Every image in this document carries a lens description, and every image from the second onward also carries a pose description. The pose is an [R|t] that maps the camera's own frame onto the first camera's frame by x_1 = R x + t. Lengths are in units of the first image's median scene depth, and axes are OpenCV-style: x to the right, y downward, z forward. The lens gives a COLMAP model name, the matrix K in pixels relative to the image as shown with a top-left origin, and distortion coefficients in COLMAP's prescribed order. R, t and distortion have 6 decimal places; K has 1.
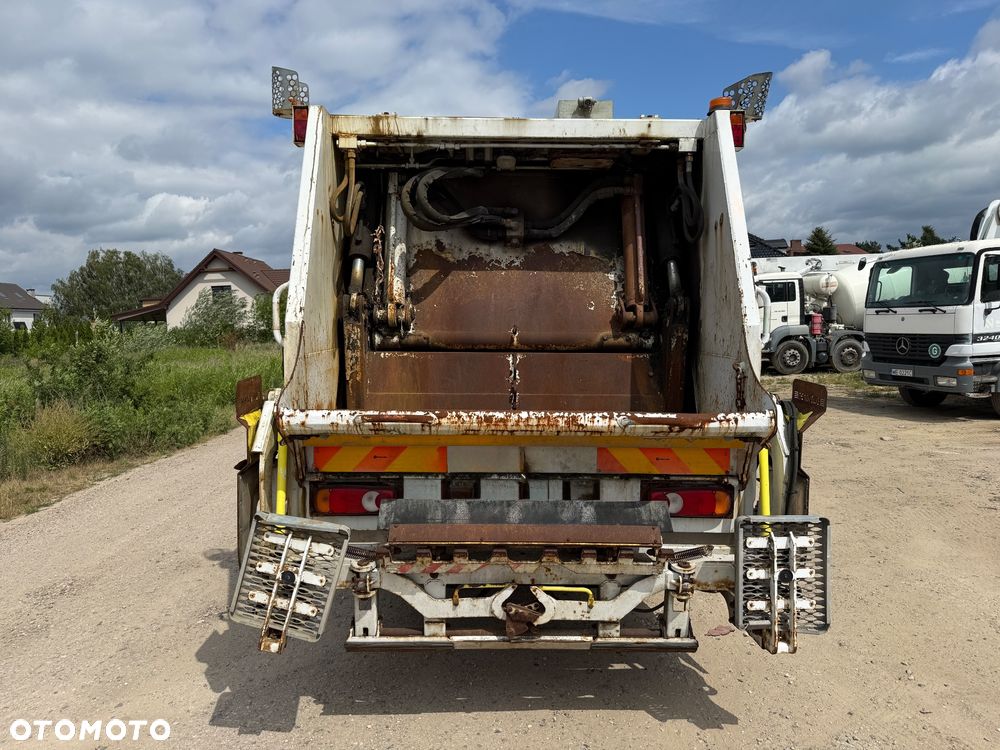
lens RADIAL K [[719.5, 0, 504.5], [0, 719.5, 381.1], [0, 0, 1]] dist [0.028909, -0.034552]
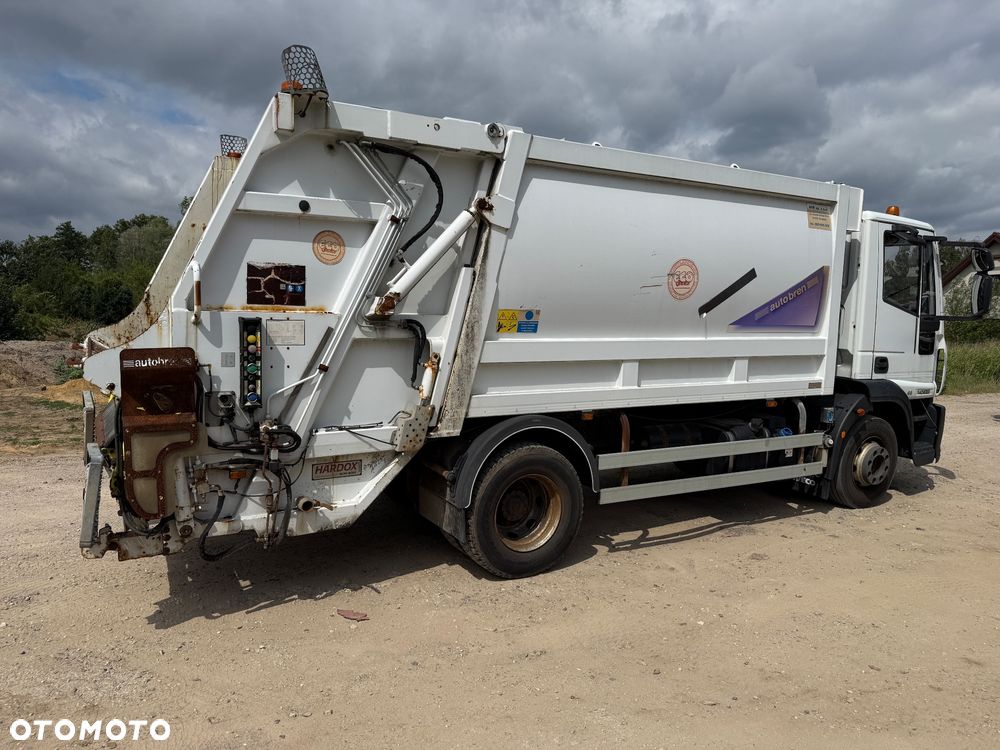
lens RADIAL K [[719.5, 0, 505.2], [0, 719.5, 379.7], [0, 0, 1]] dist [0.028909, -0.034552]
pose [[0.473234, 0.107928, -0.874301, 1.358639], [-0.099772, 0.992647, 0.068533, -0.065422], [0.875269, 0.054798, 0.480522, 0.770831]]
